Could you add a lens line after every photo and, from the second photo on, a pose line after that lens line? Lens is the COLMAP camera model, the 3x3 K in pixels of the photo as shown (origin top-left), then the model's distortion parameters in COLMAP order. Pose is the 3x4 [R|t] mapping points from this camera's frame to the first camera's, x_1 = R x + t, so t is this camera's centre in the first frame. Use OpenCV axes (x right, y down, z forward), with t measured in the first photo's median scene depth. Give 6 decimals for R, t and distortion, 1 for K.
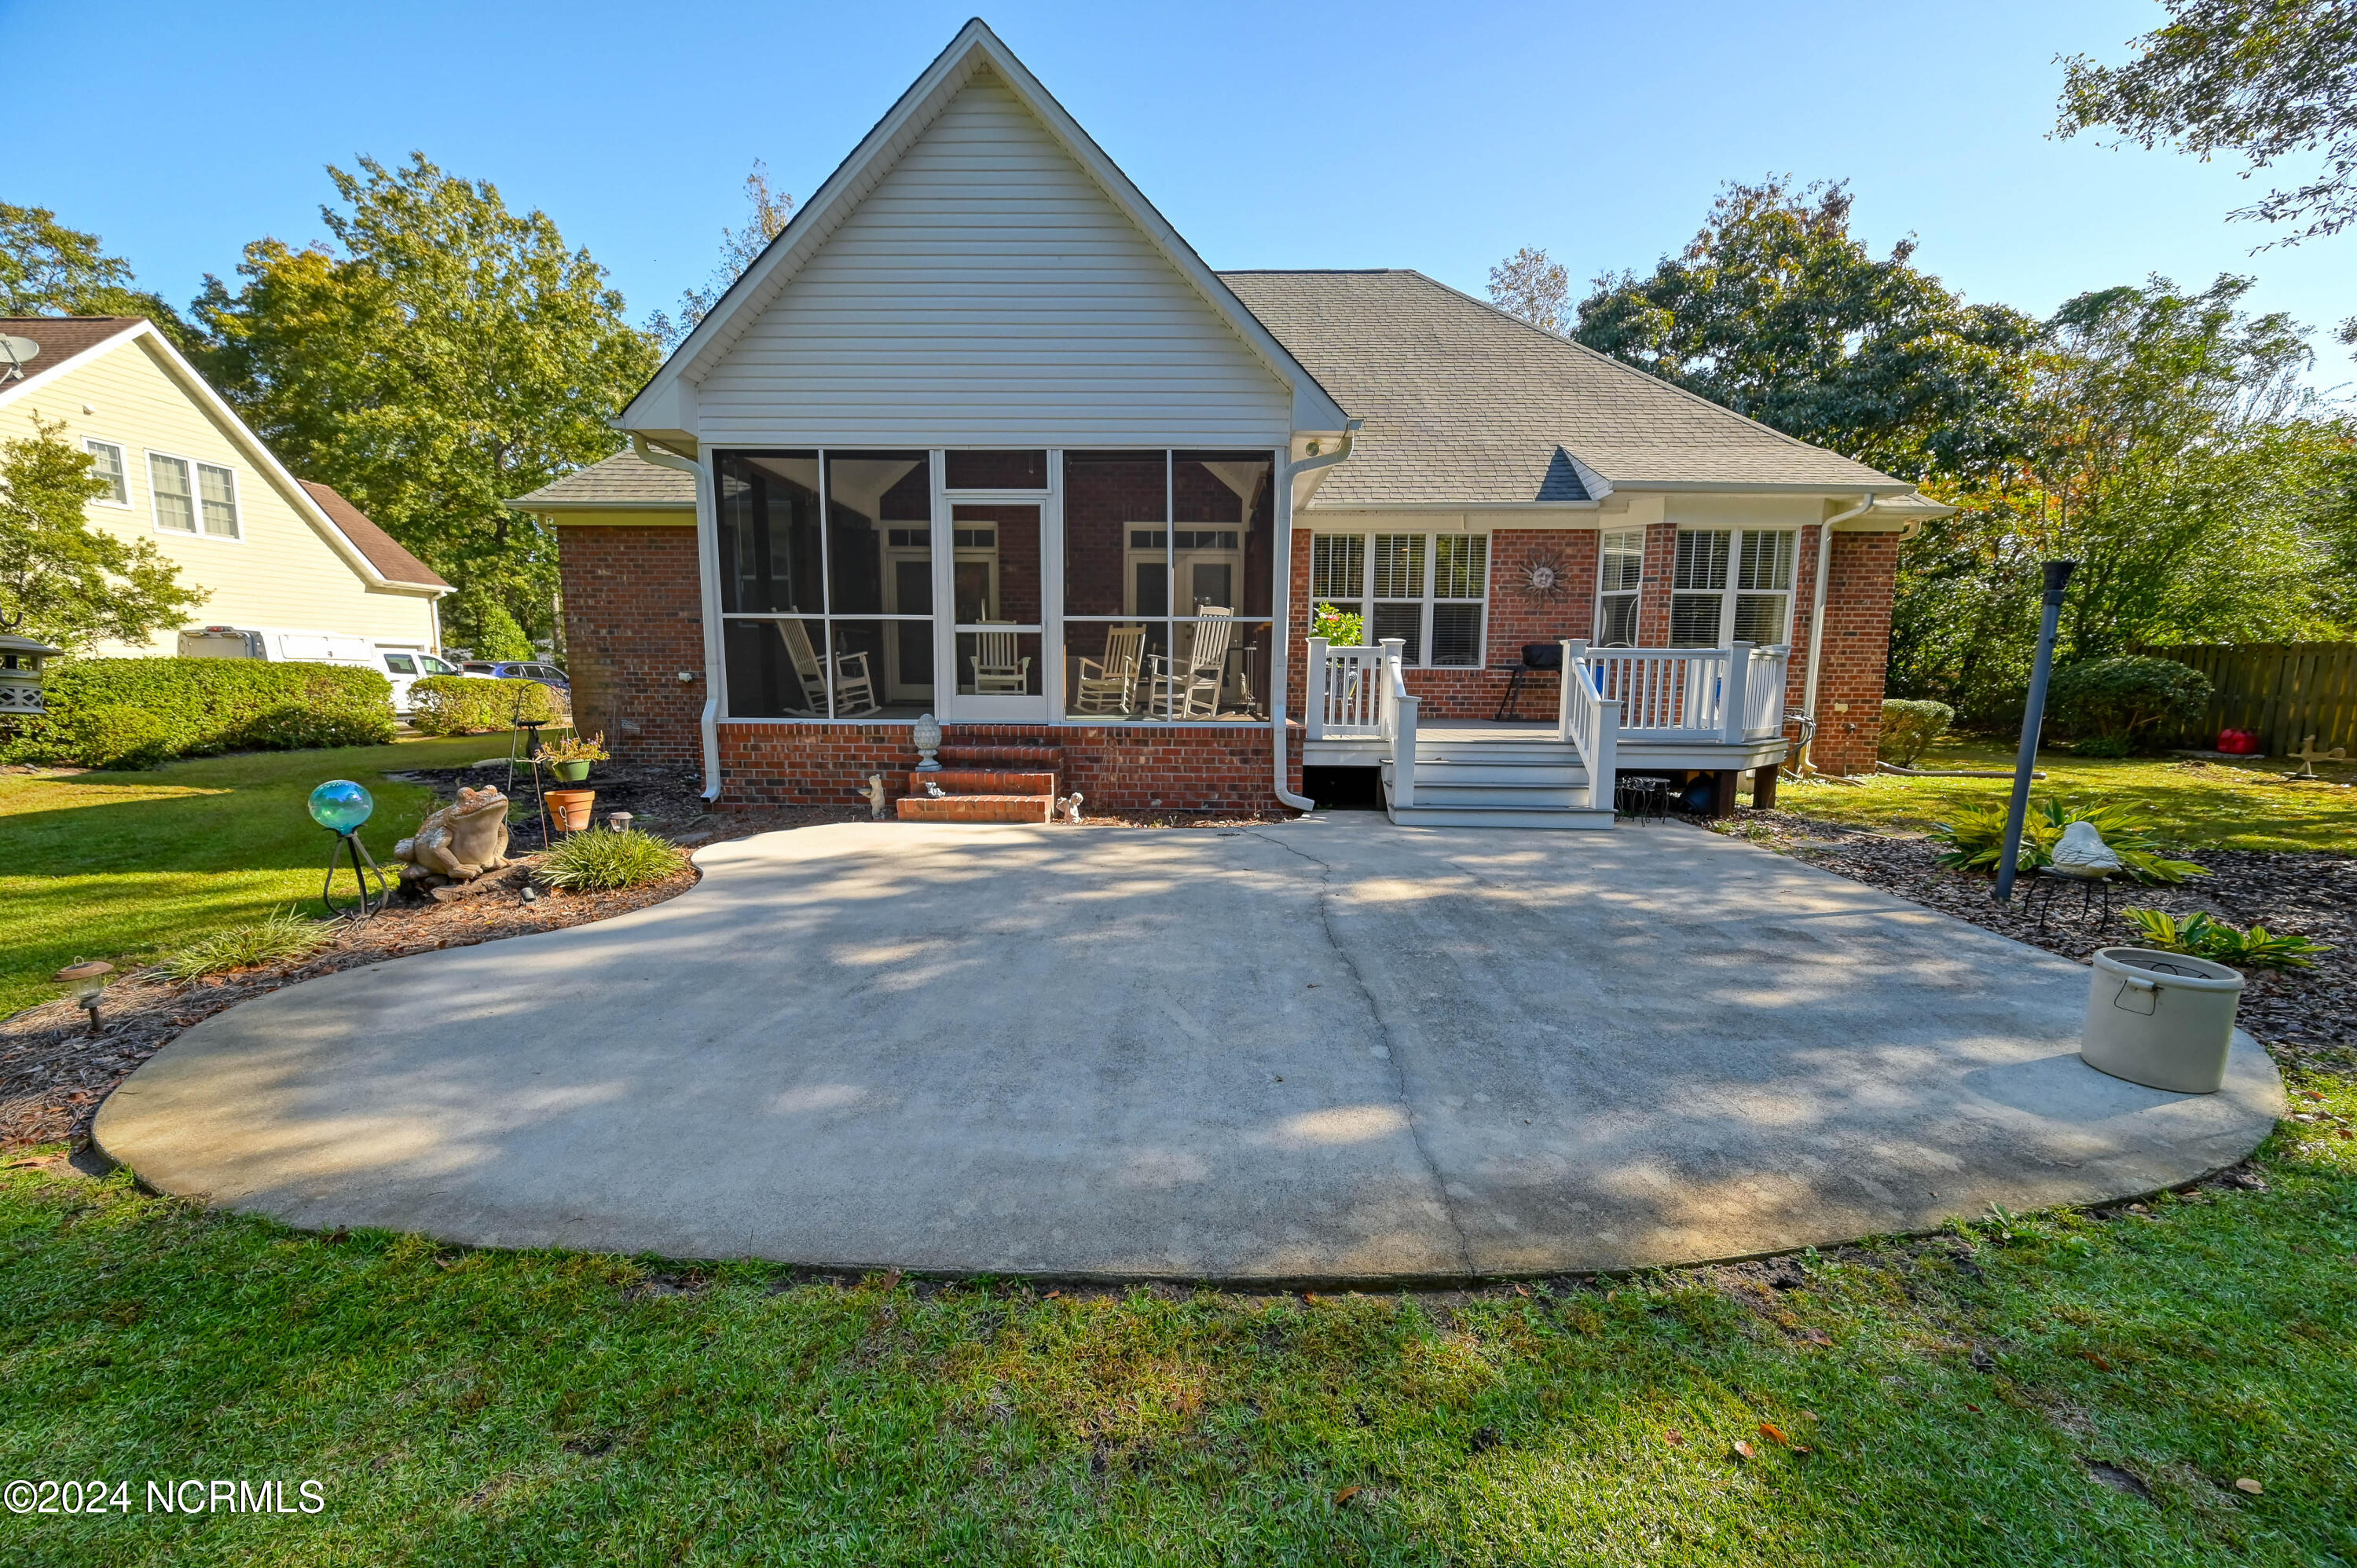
lens RADIAL K [[933.5, 0, 1171.2], [0, 933.5, 790.2], [0, 0, 1]] dist [0.002194, 0.000277]
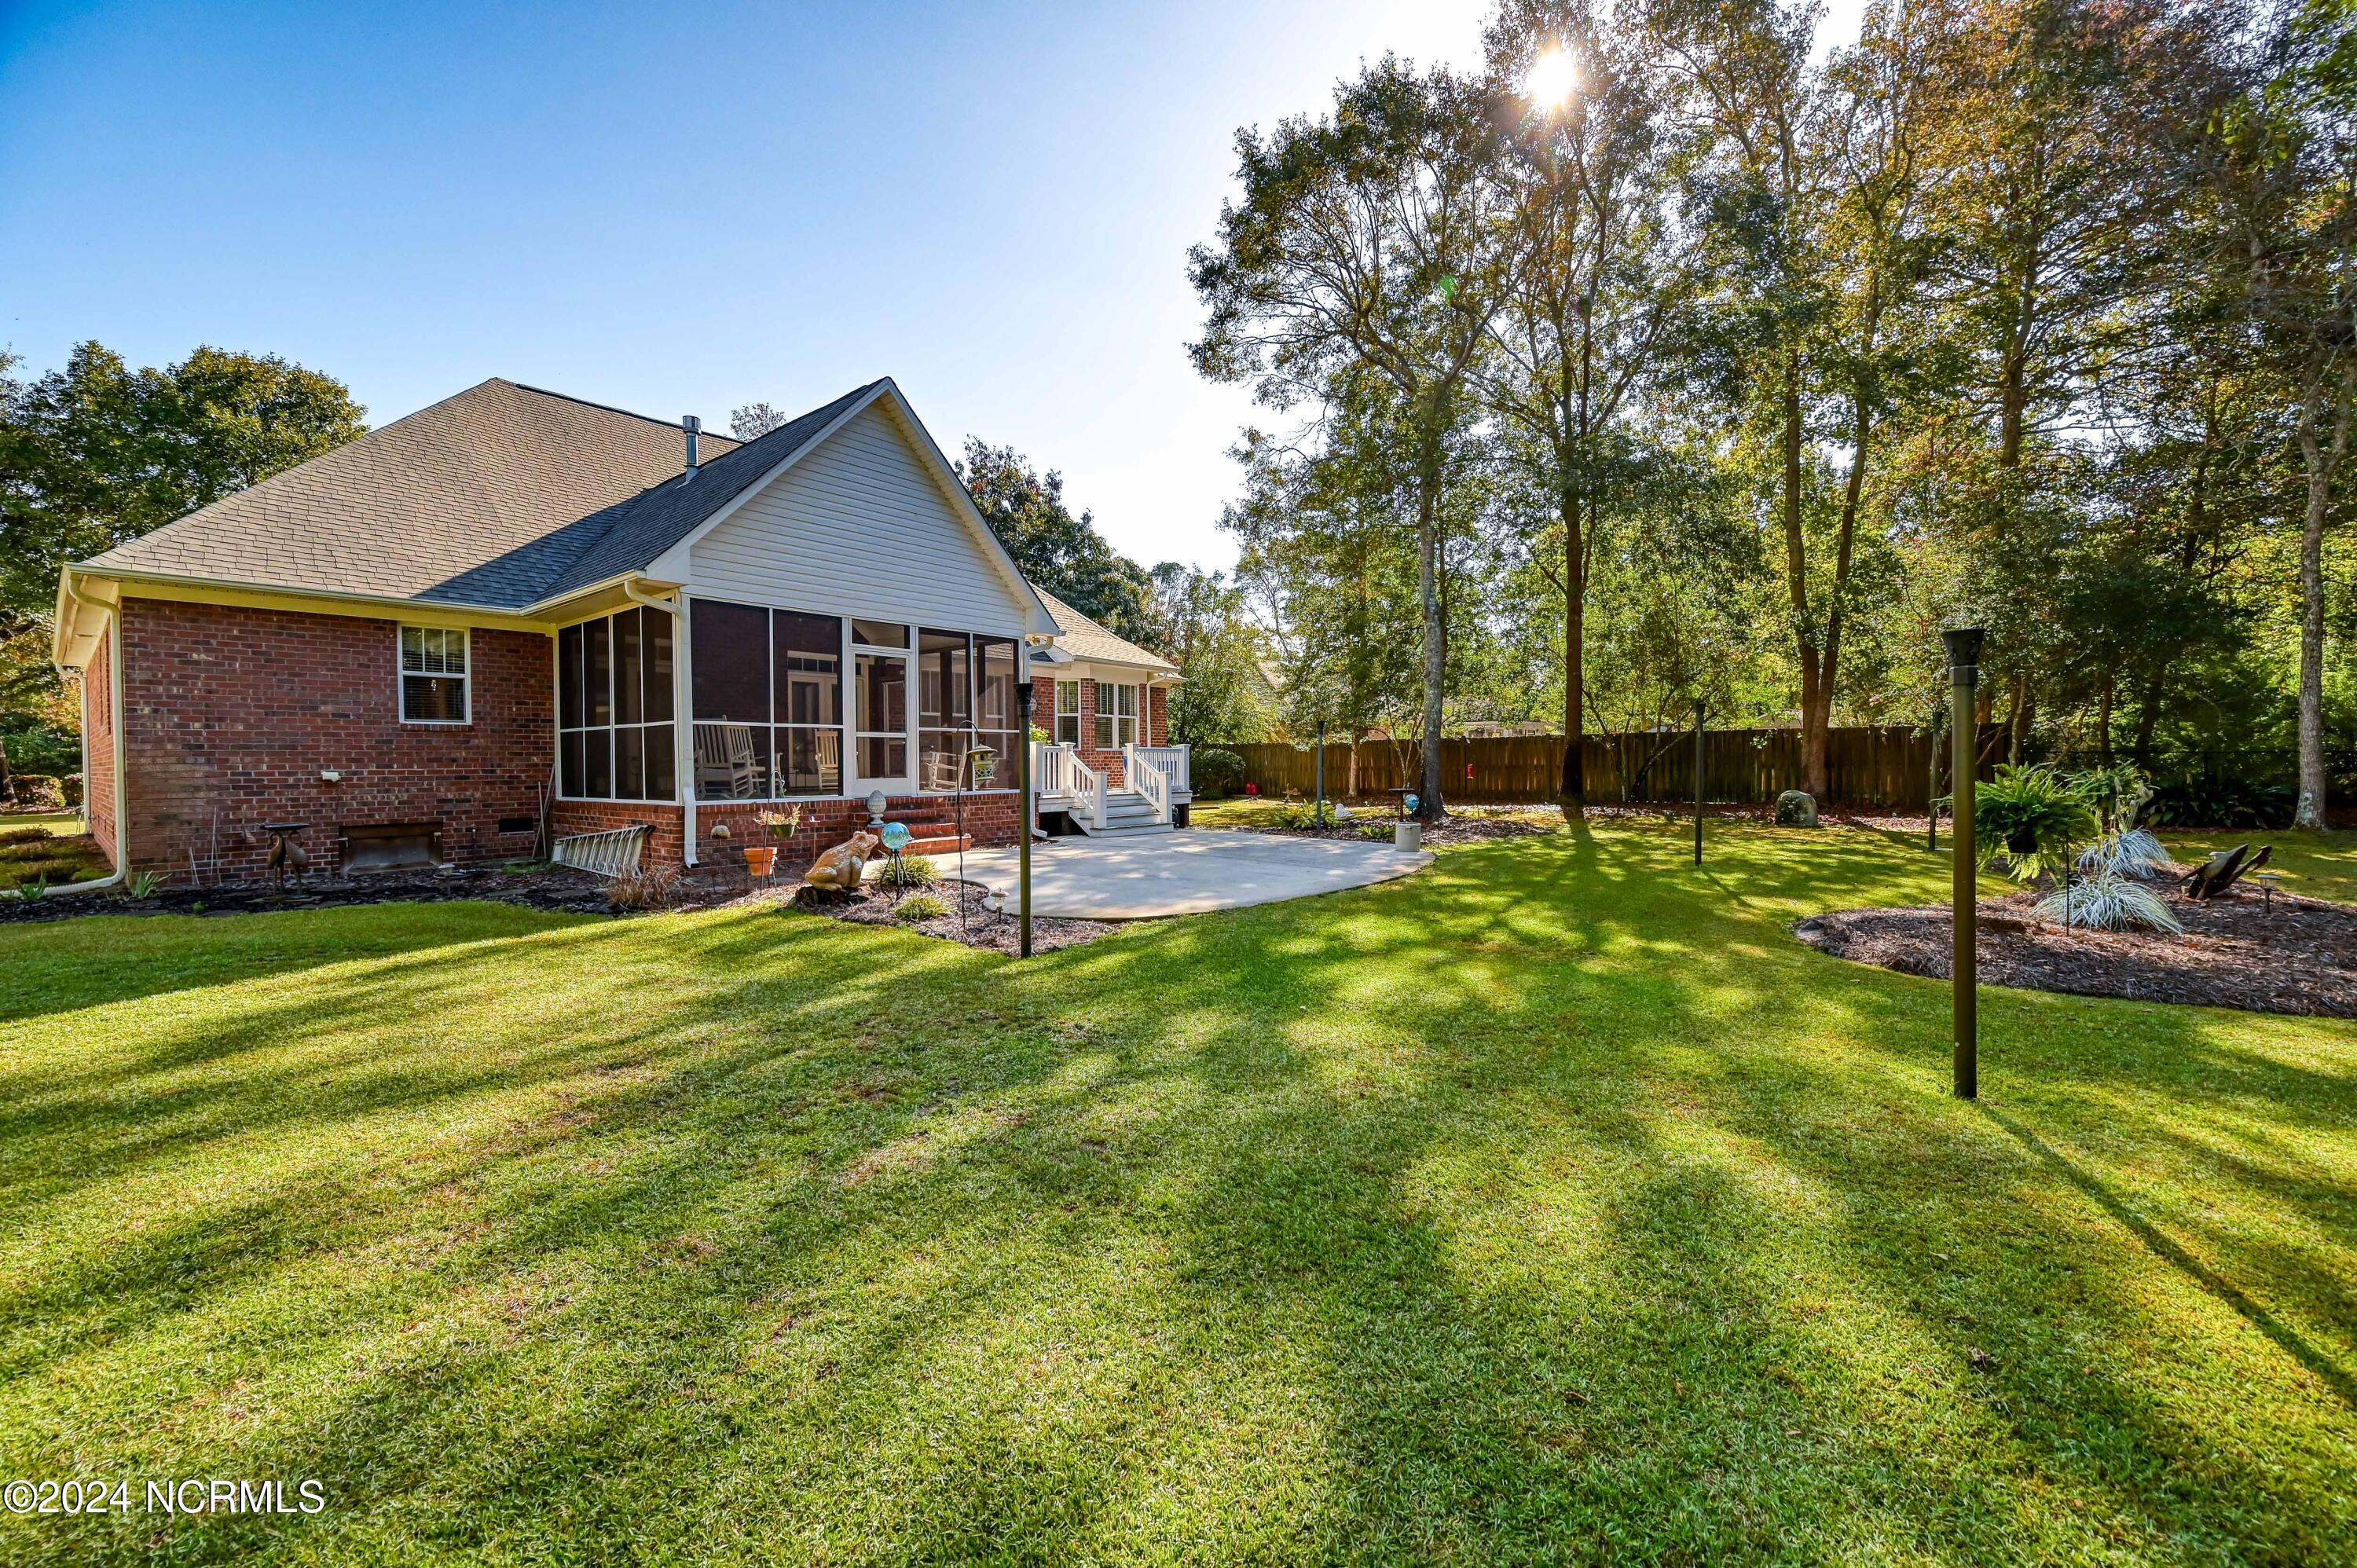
lens RADIAL K [[933.5, 0, 1181.5], [0, 933.5, 769.3], [0, 0, 1]] dist [0.002194, 0.000277]
pose [[0.616356, -0.018634, 0.787247, -0.783546], [0.112474, 0.991553, -0.064589, 0.026303], [-0.779394, 0.128355, 0.613246, -0.225286]]
